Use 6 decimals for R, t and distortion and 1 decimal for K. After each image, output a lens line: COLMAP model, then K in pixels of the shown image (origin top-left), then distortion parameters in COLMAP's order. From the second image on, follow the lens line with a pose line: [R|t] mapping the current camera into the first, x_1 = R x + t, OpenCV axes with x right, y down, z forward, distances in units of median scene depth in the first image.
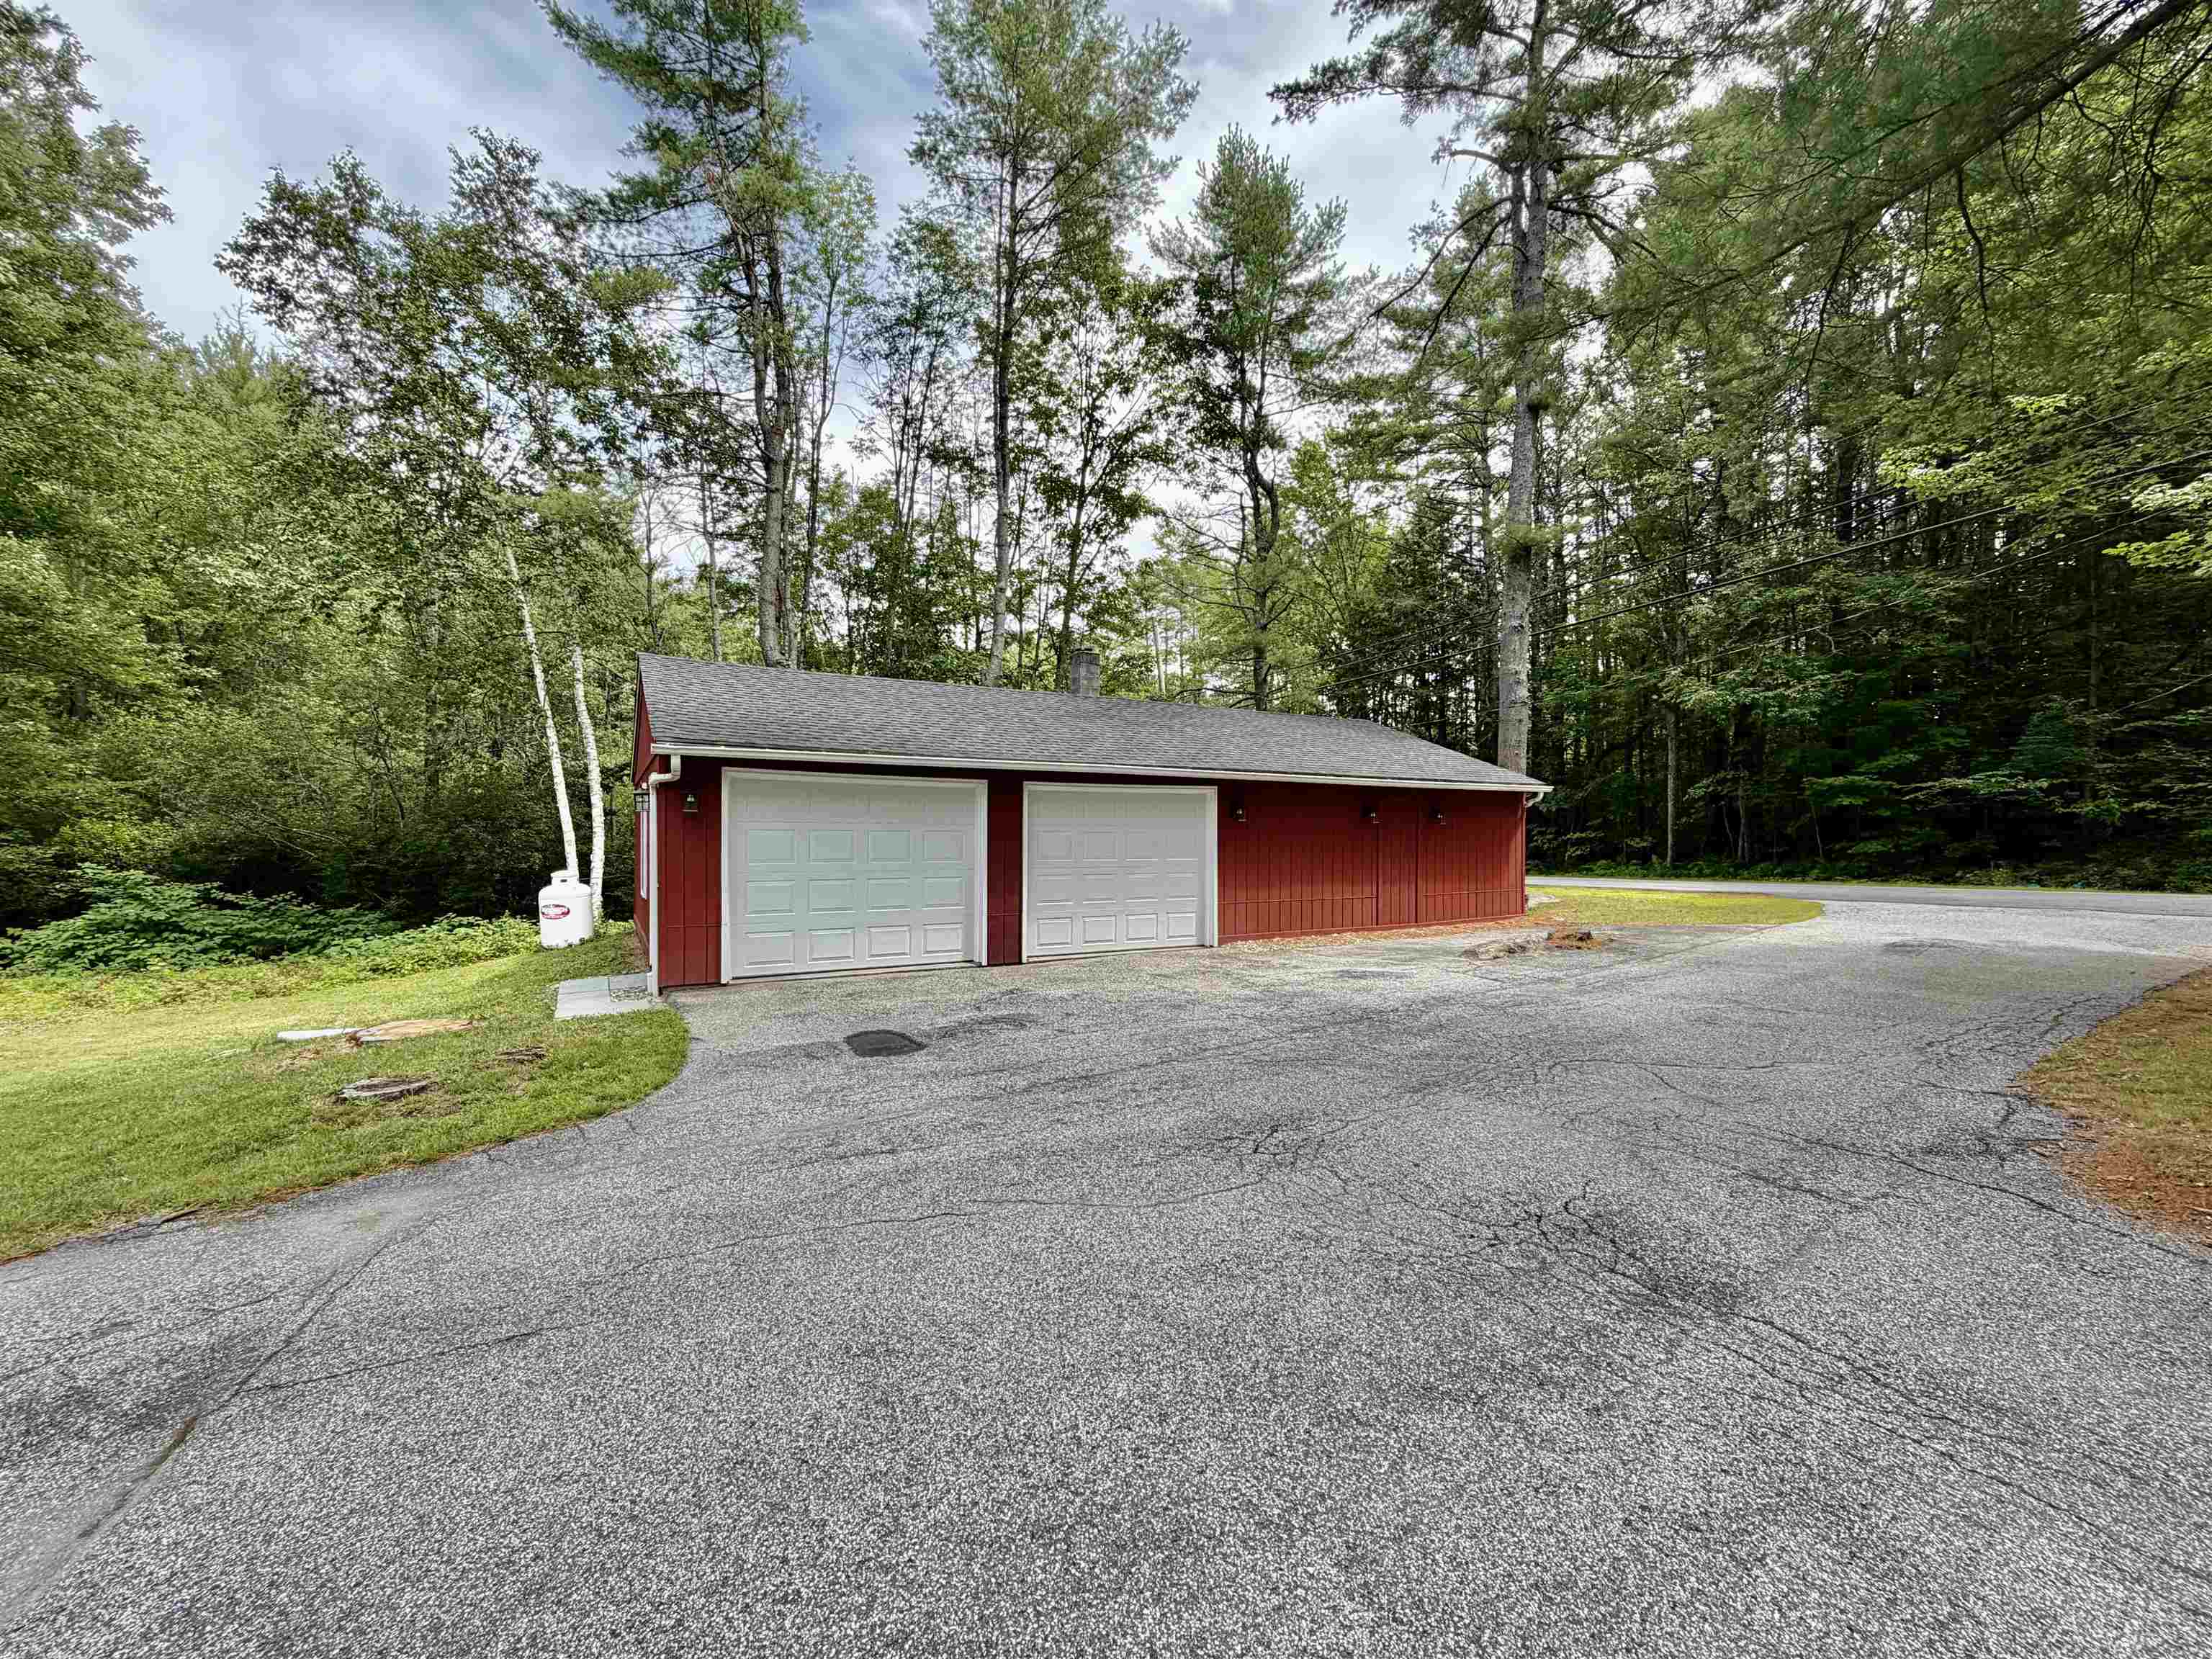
lens RADIAL K [[895.6, 0, 1106.0], [0, 895.6, 829.5], [0, 0, 1]] dist [-0.000747, -0.000129]
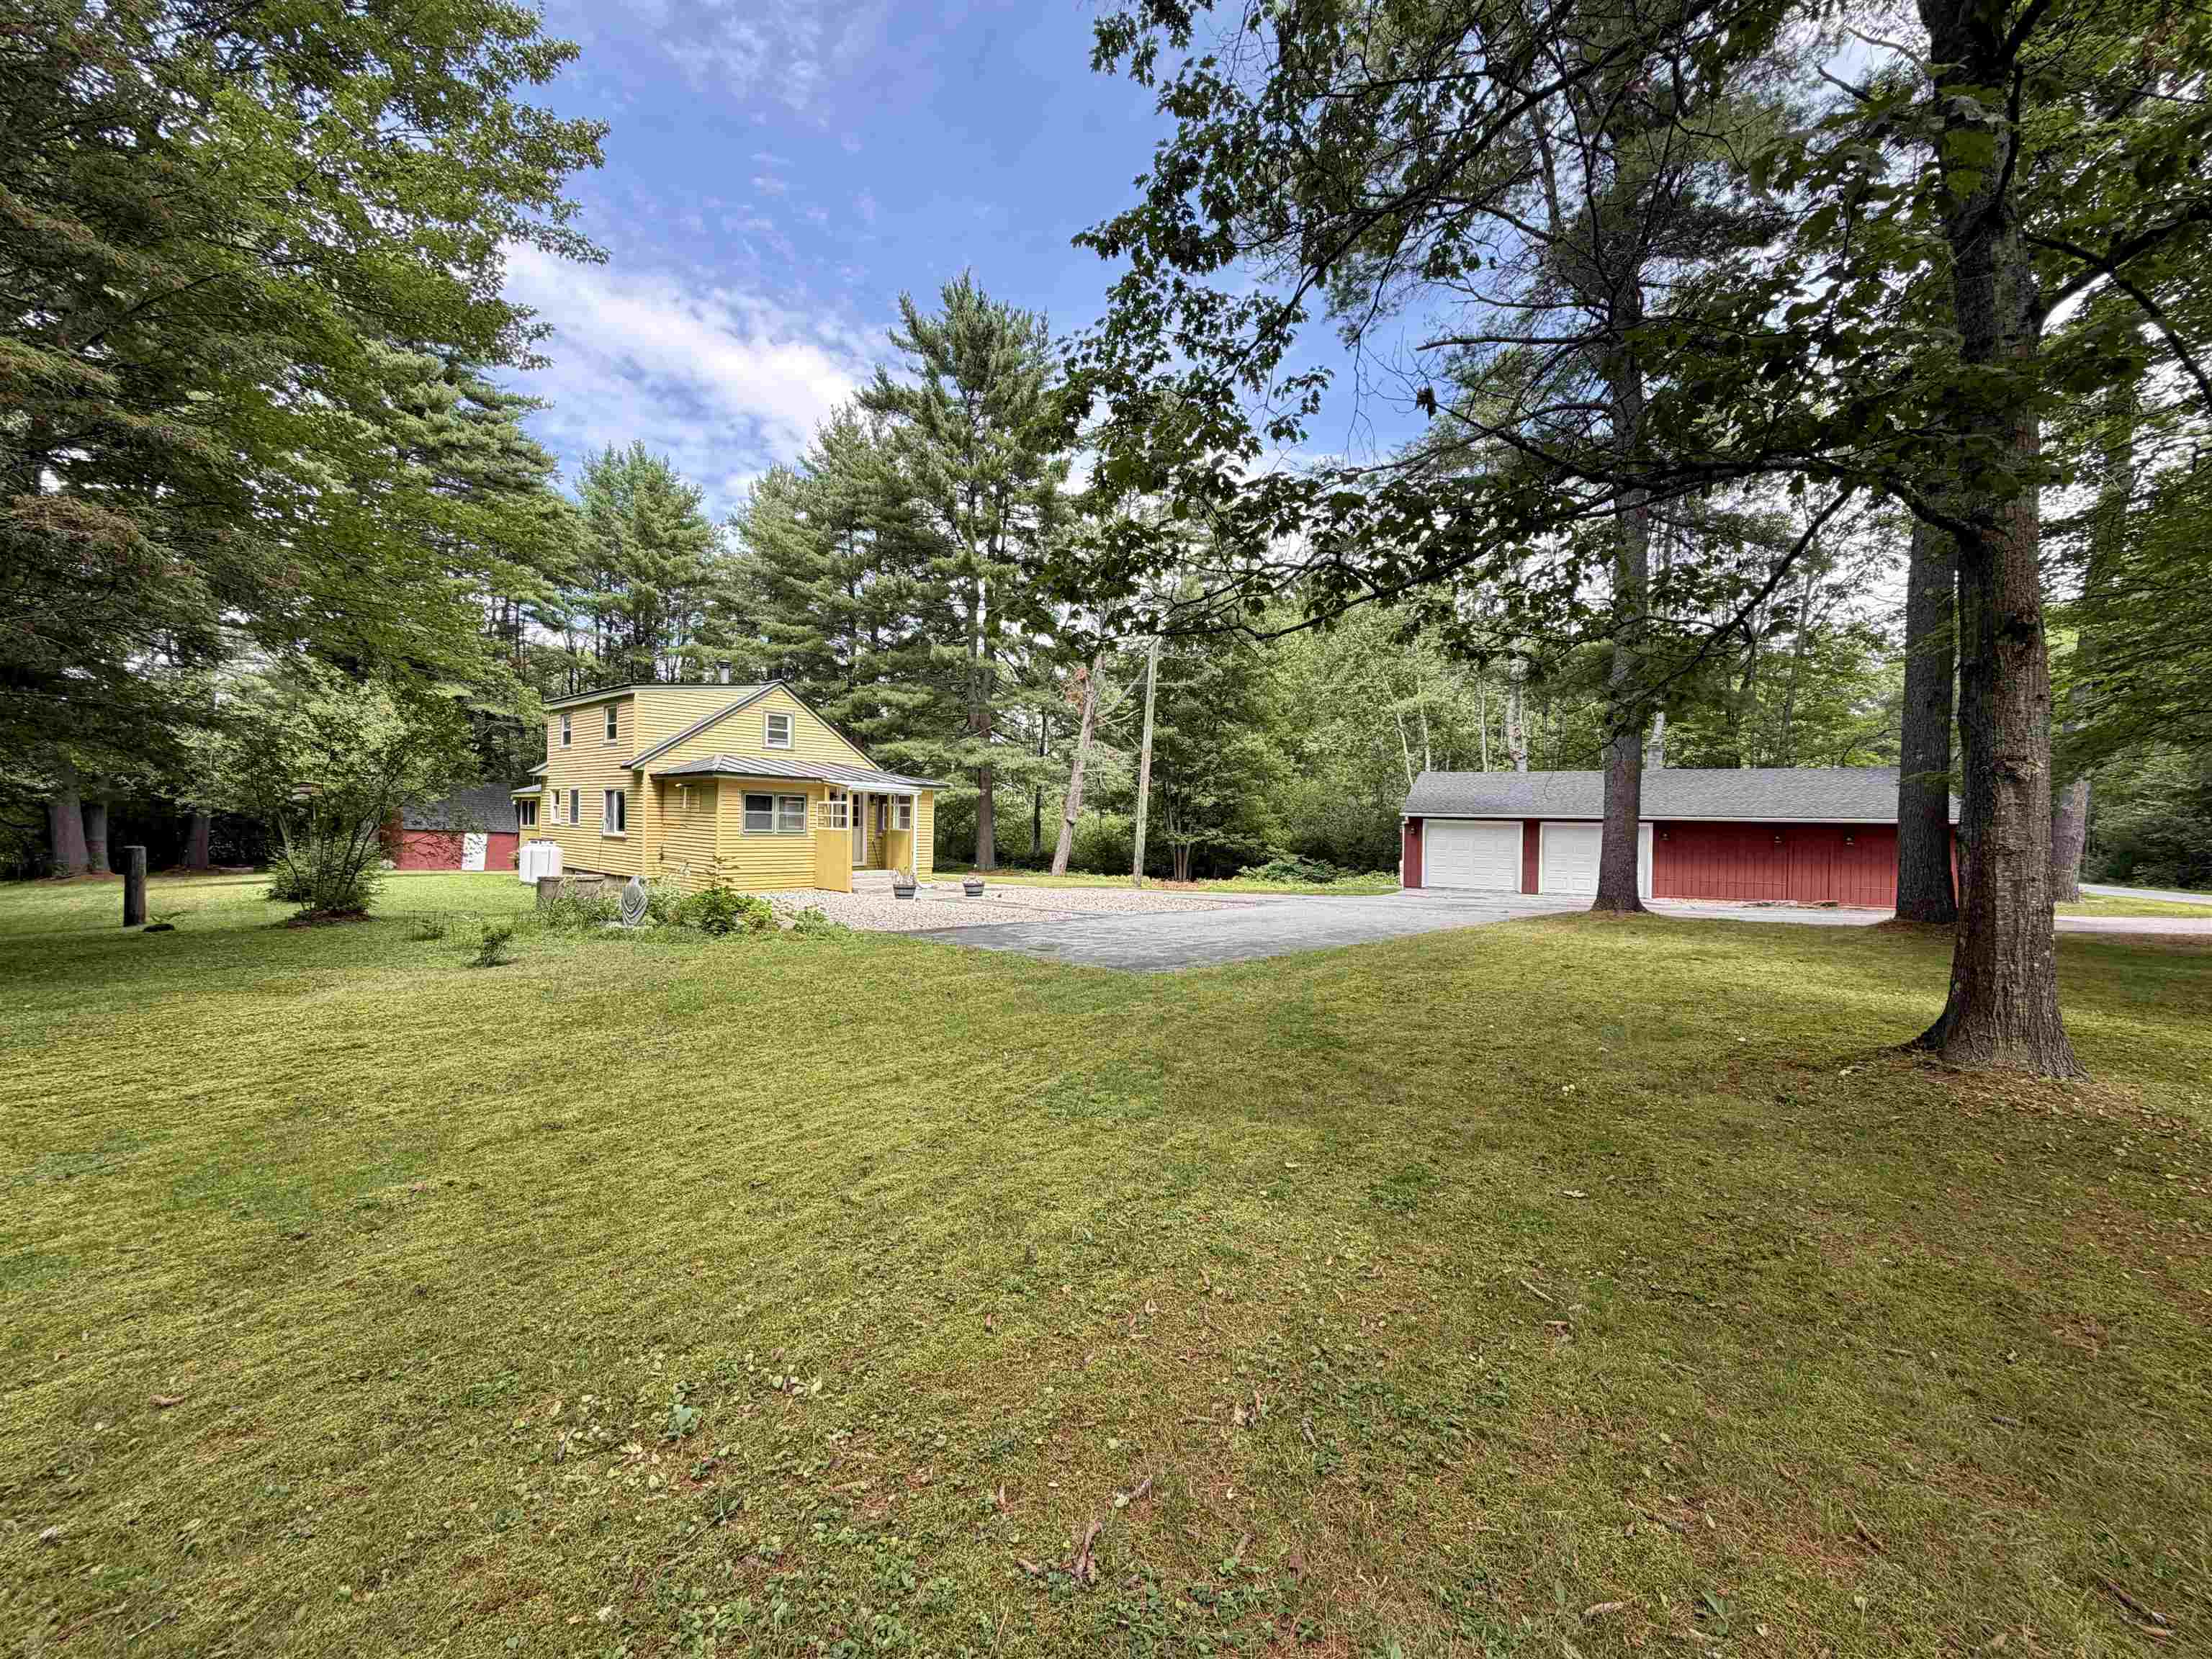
lens RADIAL K [[895.6, 0, 1106.0], [0, 895.6, 829.5], [0, 0, 1]] dist [-0.000747, -0.000129]
pose [[0.542417, 0.010987, -0.840038, 1.011205], [-0.009993, 0.999928, 0.006625, -0.027531], [0.840050, 0.004801, 0.542488, -1.028685]]
